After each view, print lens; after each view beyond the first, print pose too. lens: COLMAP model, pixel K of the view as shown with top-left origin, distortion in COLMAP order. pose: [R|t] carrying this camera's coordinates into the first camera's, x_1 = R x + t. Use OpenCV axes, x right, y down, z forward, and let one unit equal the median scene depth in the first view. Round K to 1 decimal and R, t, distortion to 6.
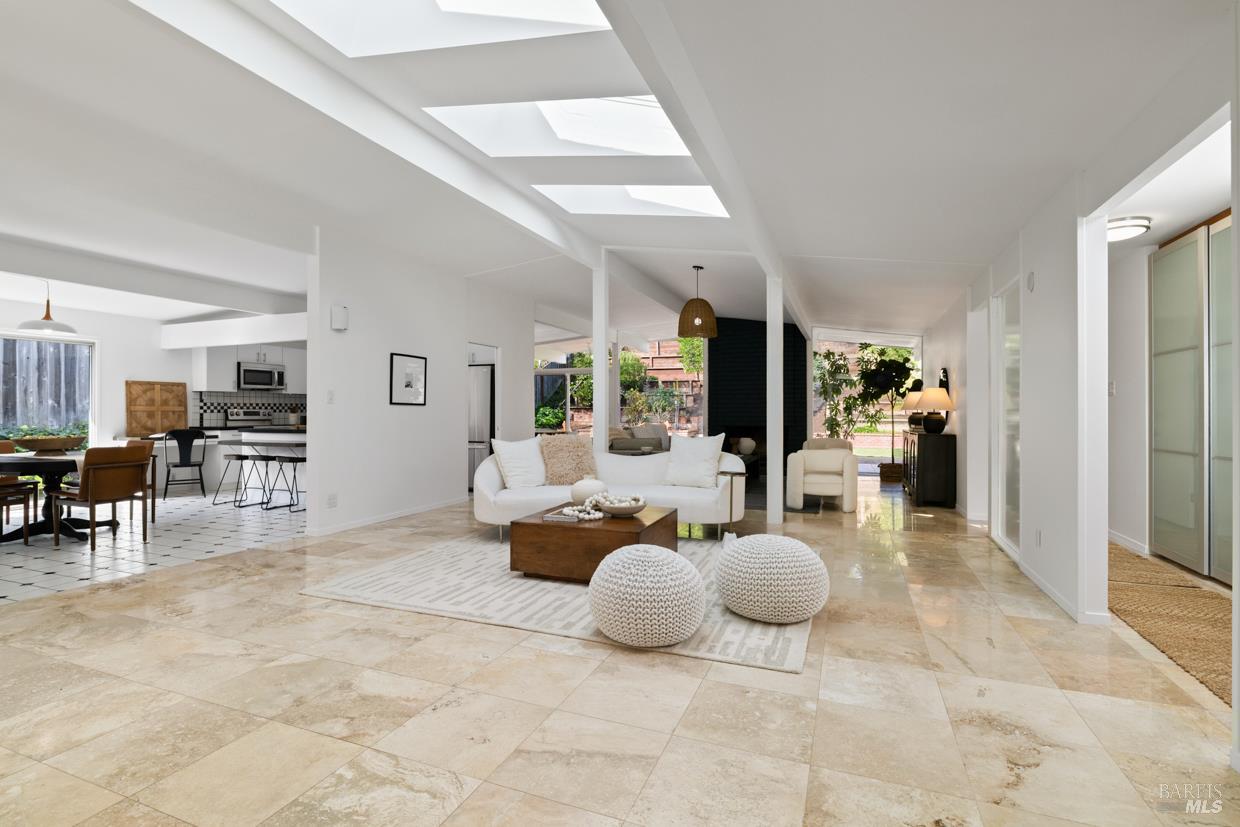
lens RADIAL K [[582.2, 0, 618.5], [0, 582.2, 409.1], [0, 0, 1]] dist [-0.002020, 0.000014]
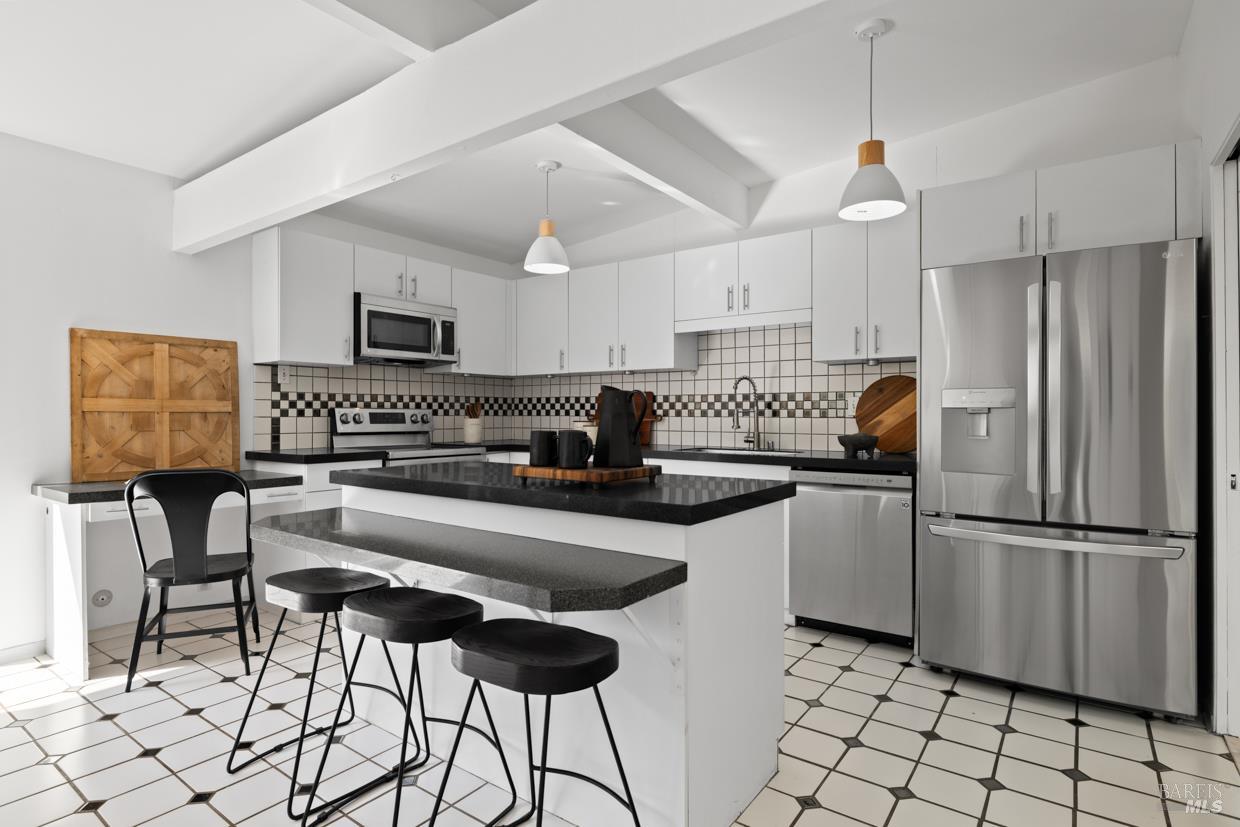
lens RADIAL K [[637.4, 0, 623.0], [0, 637.4, 413.3], [0, 0, 1]] dist [0.003910, -0.000149]
pose [[0.972090, 0.002846, -0.234590, -0.372048], [-0.002135, 0.999992, 0.003285, 0.001853], [0.234597, -0.002692, 0.972089, 0.618019]]
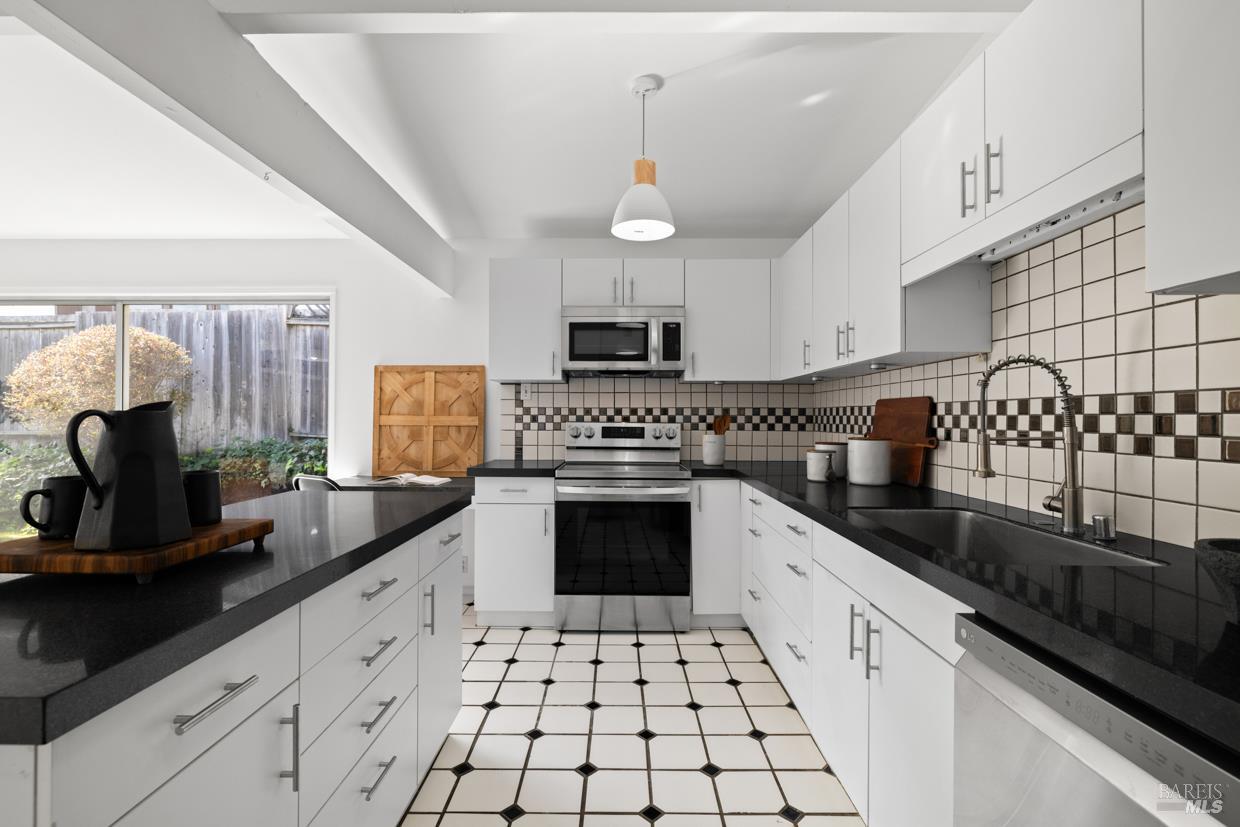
lens RADIAL K [[564.1, 0, 618.3], [0, 564.1, 415.2], [0, 0, 1]] dist [0.004351, -0.000021]
pose [[0.364200, 0.000351, -0.931321, -0.275350], [-0.001136, 0.999999, -0.000067, -0.005267], [0.931320, 0.001082, 0.364200, 0.908723]]
